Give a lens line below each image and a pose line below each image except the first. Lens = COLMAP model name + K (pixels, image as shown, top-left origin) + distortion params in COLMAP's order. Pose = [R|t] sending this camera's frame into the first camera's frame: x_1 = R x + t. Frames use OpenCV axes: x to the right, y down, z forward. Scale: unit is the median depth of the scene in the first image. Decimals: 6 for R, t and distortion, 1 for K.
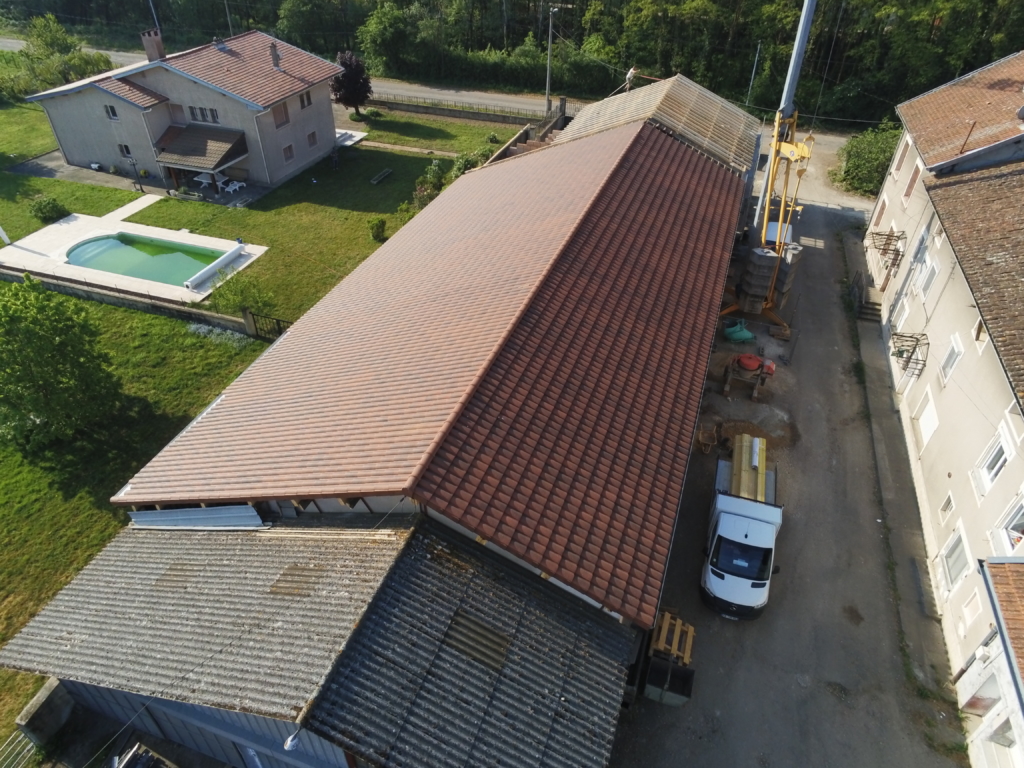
lens RADIAL K [[664.4, 0, 512.0], [0, 664.4, 384.0], [0, 0, 1]] dist [0.001726, 0.000851]
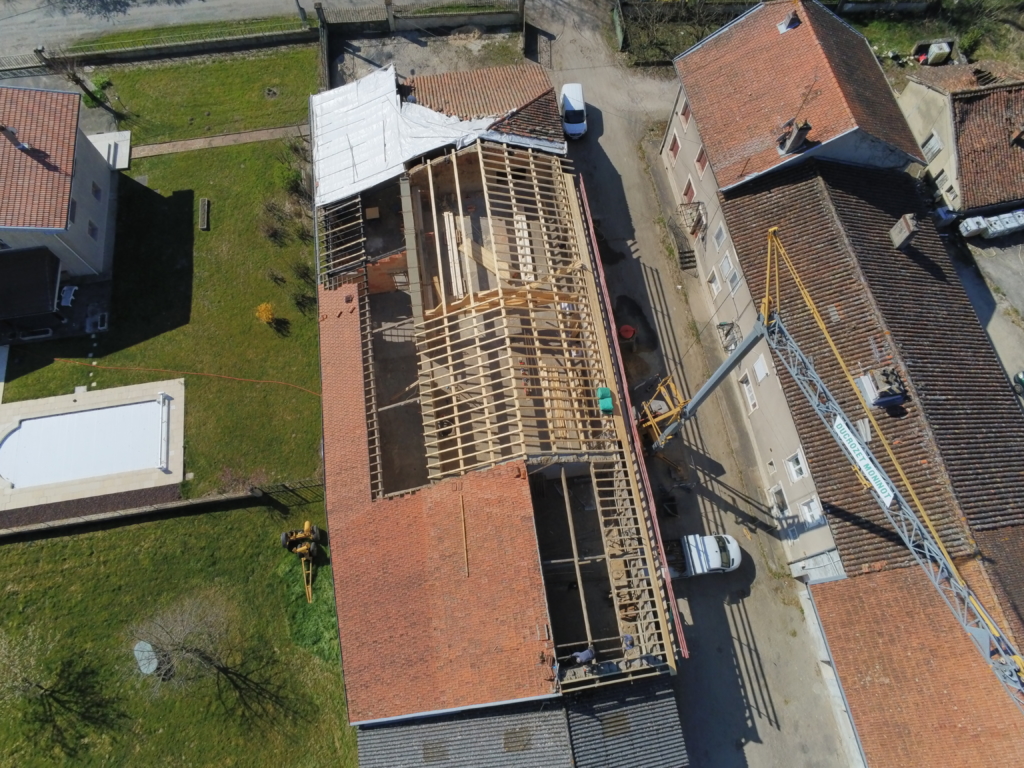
lens RADIAL K [[666.0, 0, 512.0], [0, 666.0, 384.0], [0, 0, 1]] dist [0.000294, 0.001340]
pose [[0.888103, -0.429174, 0.164568, -0.098184], [0.289861, 0.800796, 0.524125, -0.733105], [-0.356726, -0.417775, 0.835590, -0.085399]]
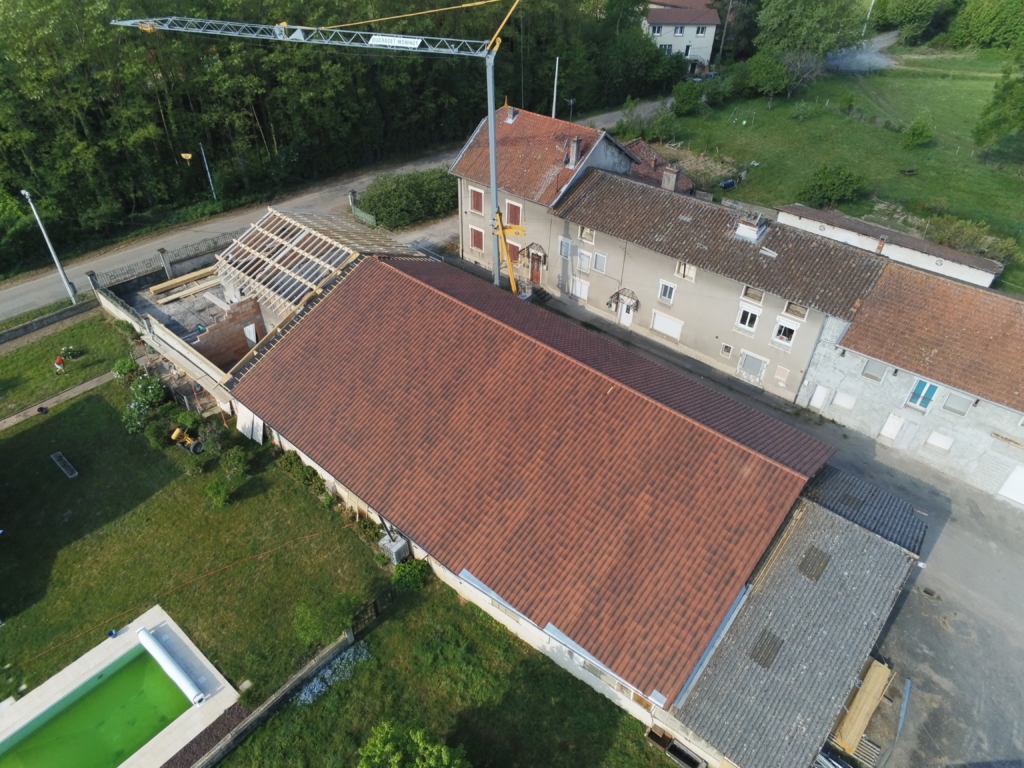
lens RADIAL K [[664.9, 0, 512.0], [0, 664.9, 384.0], [0, 0, 1]] dist [0.000636, -0.000062]
pose [[0.368888, -0.579978, 0.726324, -0.765655], [0.559719, 0.762474, 0.324572, -0.515432], [-0.742048, 0.286807, 0.605893, 0.181263]]
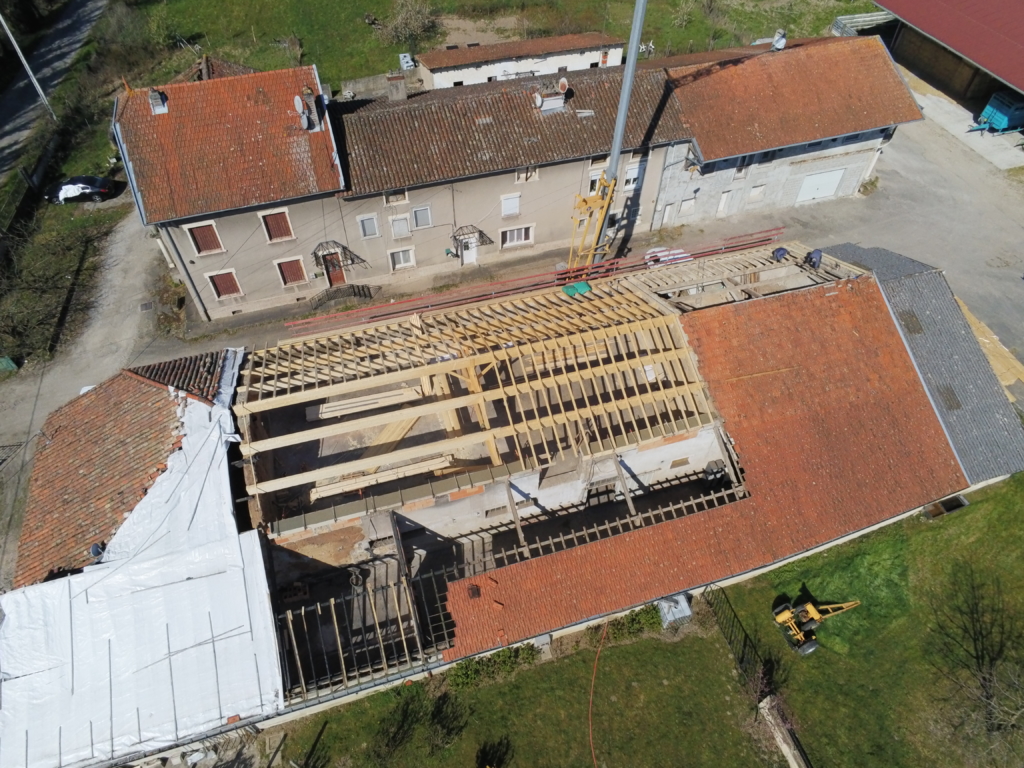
lens RADIAL K [[664.4, 0, 512.0], [0, 664.4, 384.0], [0, 0, 1]] dist [0.001726, 0.000851]
pose [[-0.585642, -0.634630, 0.504250, -0.368638], [0.487459, 0.221284, 0.844640, -1.014308], [-0.647616, 0.740458, 0.179763, 0.755210]]
